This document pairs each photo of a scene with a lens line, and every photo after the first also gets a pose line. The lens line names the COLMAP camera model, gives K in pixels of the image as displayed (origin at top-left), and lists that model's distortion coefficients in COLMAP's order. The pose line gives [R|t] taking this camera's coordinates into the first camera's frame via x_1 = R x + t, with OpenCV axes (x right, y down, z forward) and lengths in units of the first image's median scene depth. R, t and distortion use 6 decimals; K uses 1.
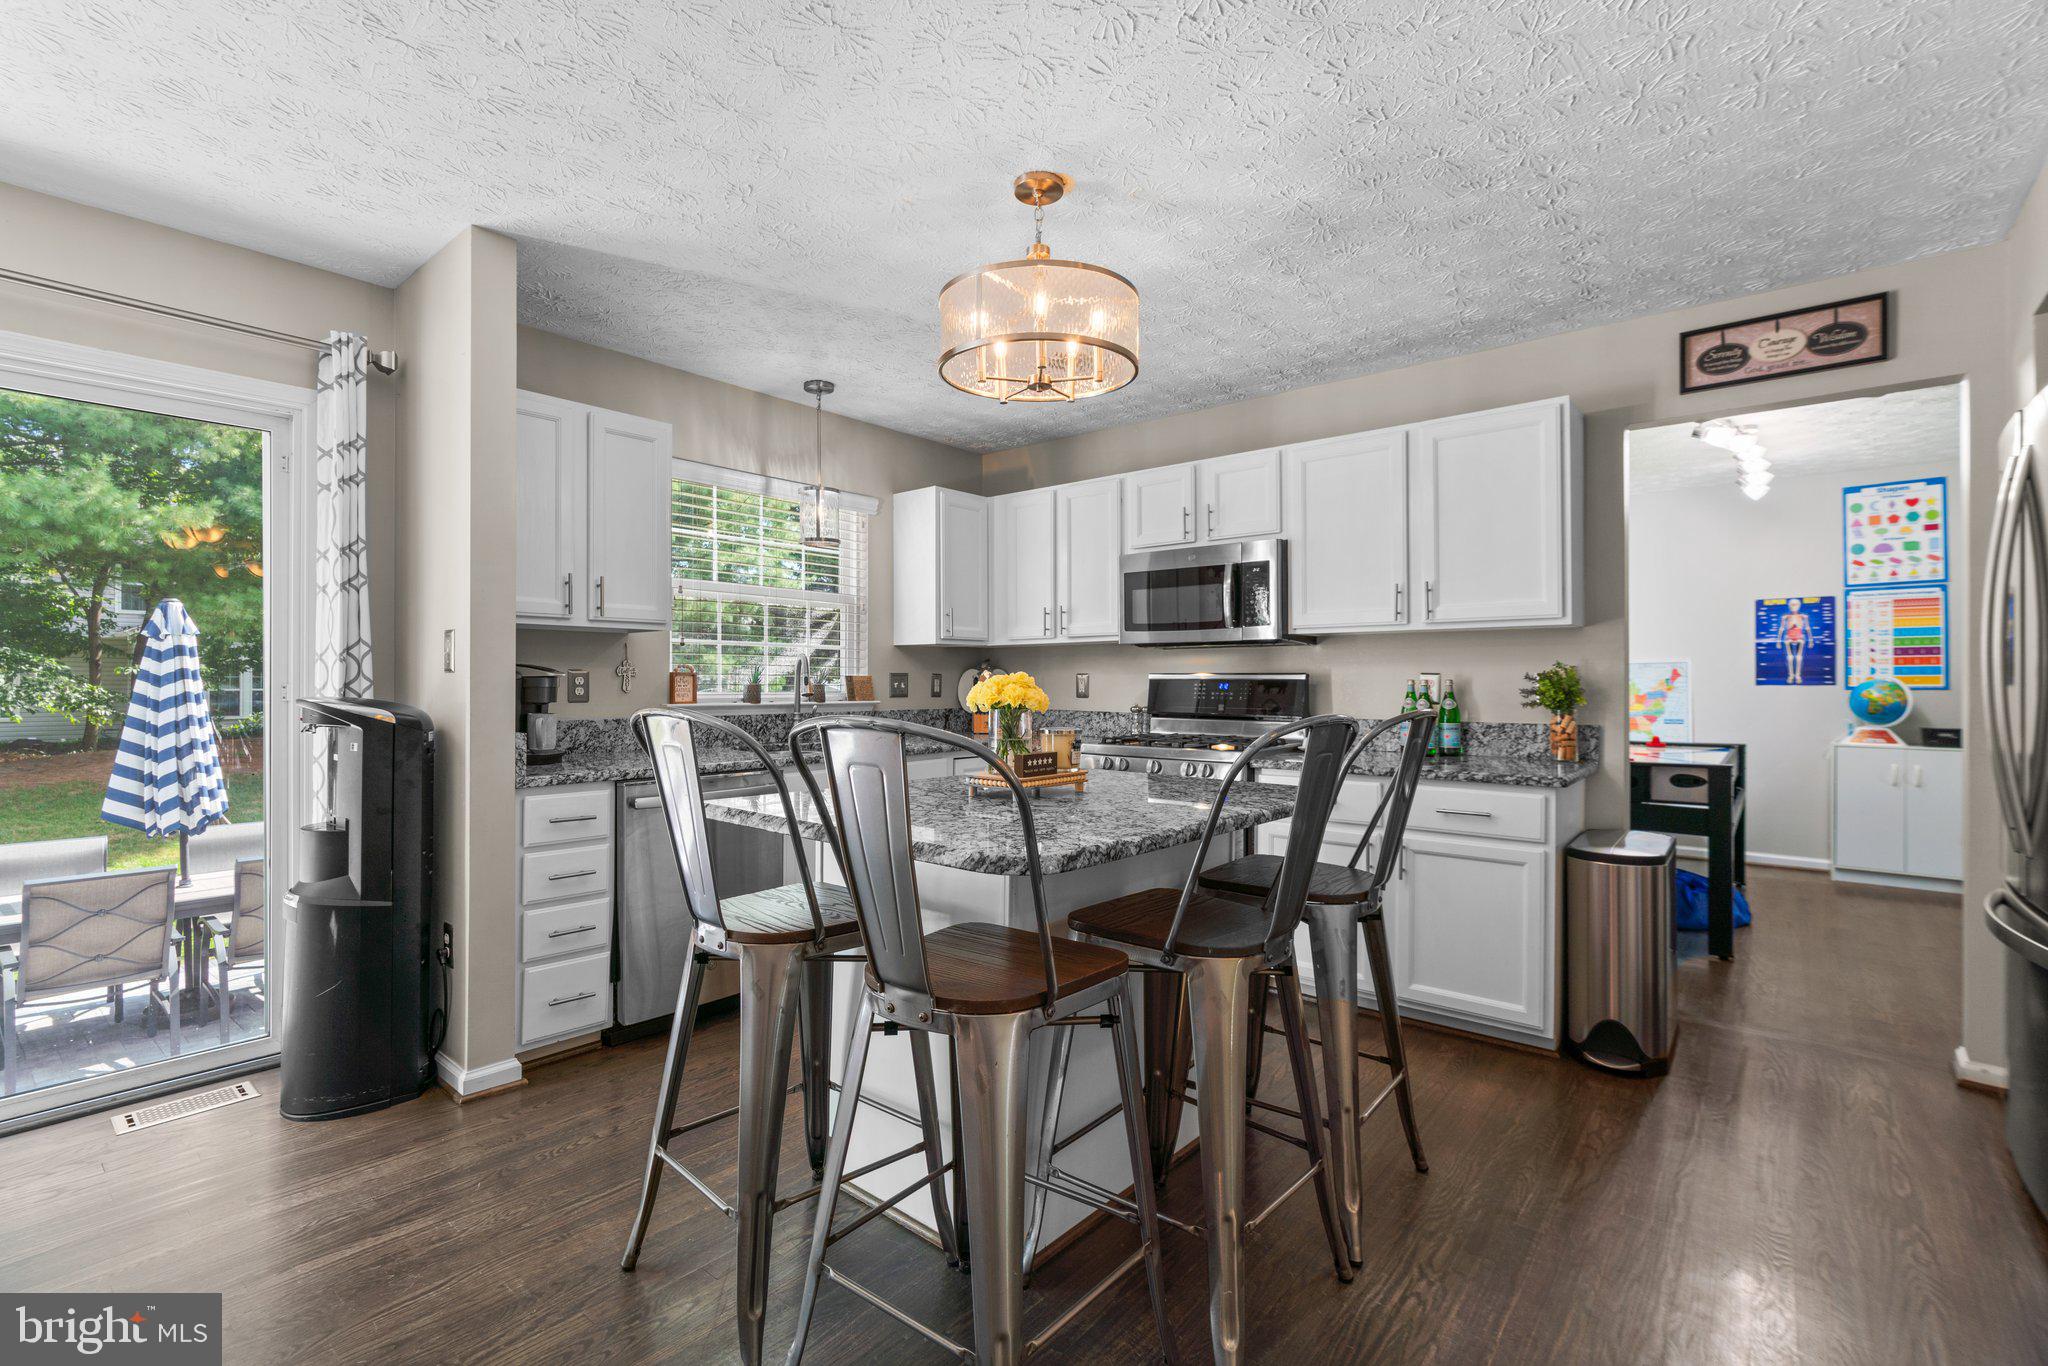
lens RADIAL K [[932.5, 0, 1013.7], [0, 932.5, 679.1], [0, 0, 1]] dist [-0.011051, 0.006033]
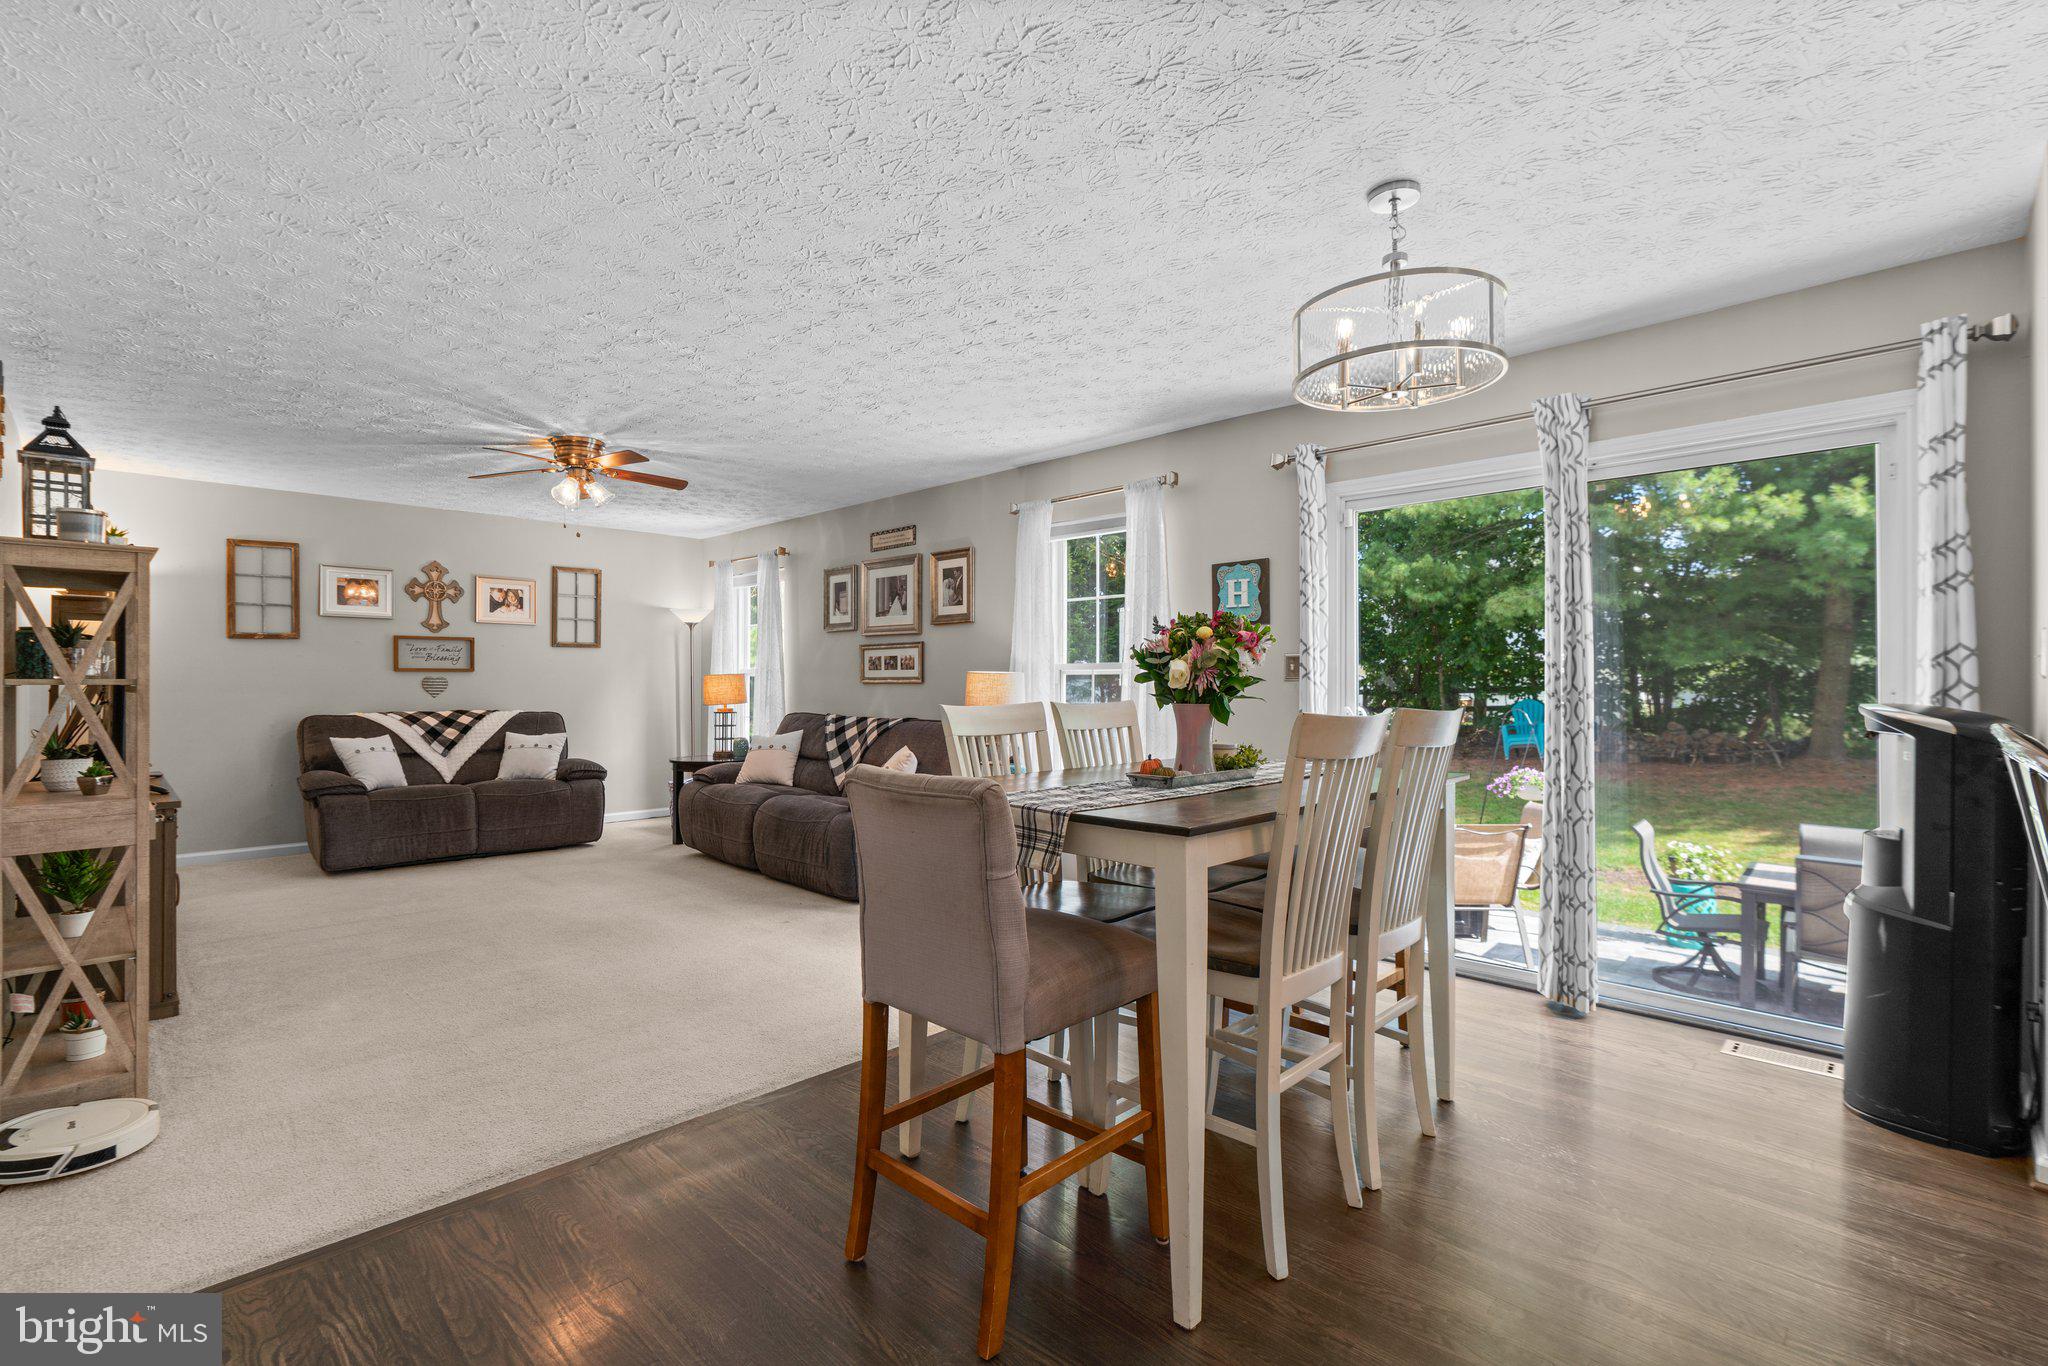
lens RADIAL K [[932.5, 0, 988.7], [0, 932.5, 683.4], [0, 0, 1]] dist [-0.011051, 0.006033]
pose [[-0.080175, 0.000912, -0.996780, 0.260047], [0.007550, 0.999971, 0.000308, -0.008639], [0.996752, -0.007501, -0.080180, 0.093127]]
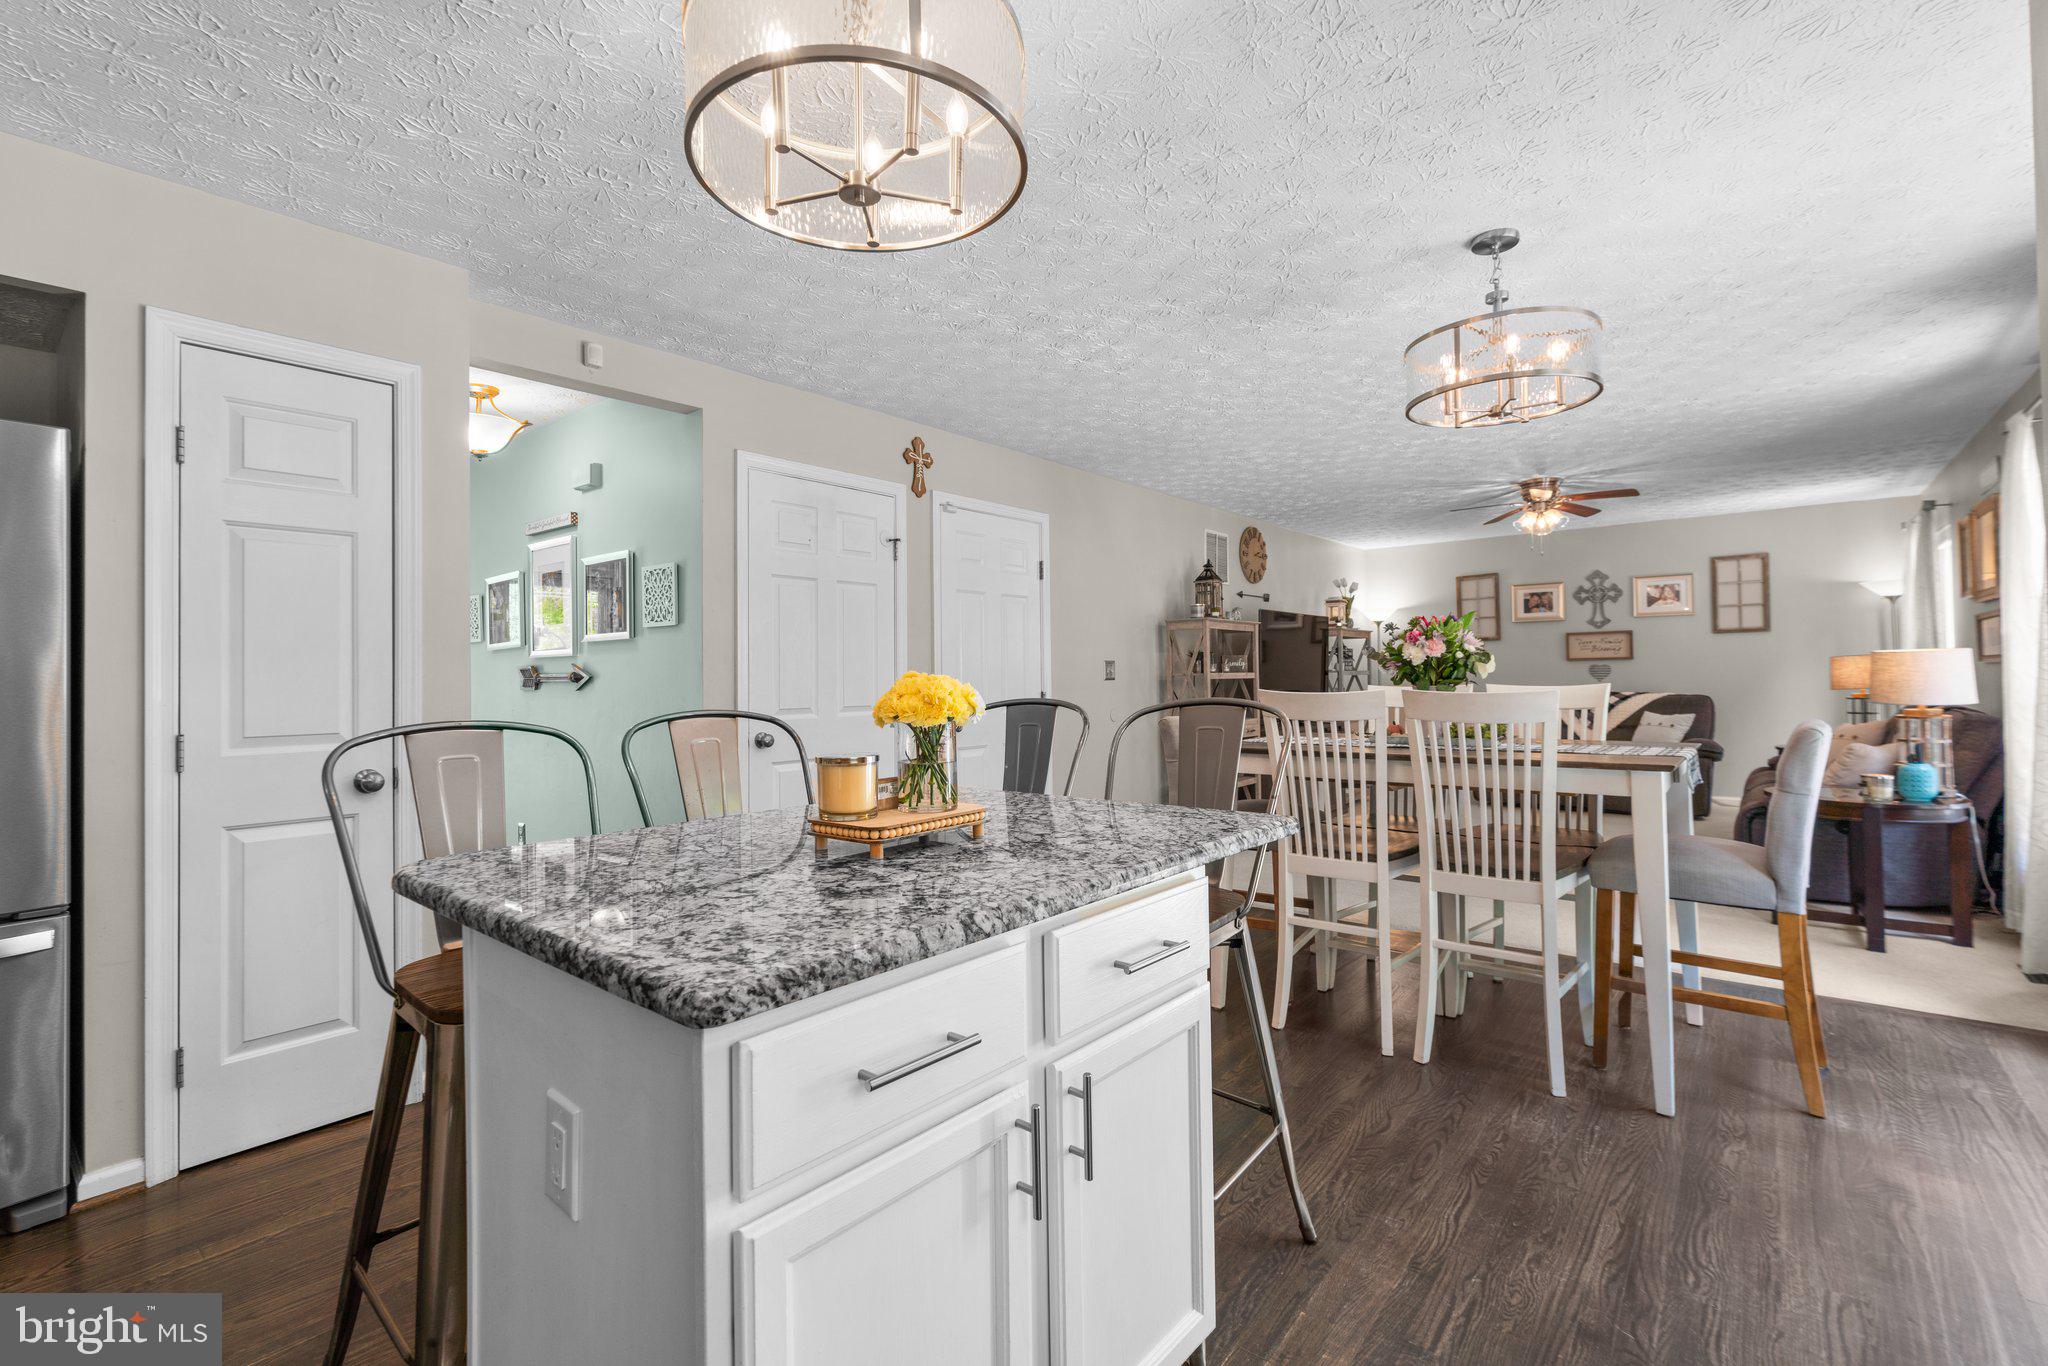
lens RADIAL K [[932.5, 0, 1025.5], [0, 932.5, 668.9], [0, 0, 1]] dist [-0.011051, 0.006033]
pose [[-0.999066, 0.016135, -0.040093, -0.047286], [0.016924, 0.999668, -0.019424, 0.003329], [0.039766, -0.020085, -0.999007, 1.199397]]
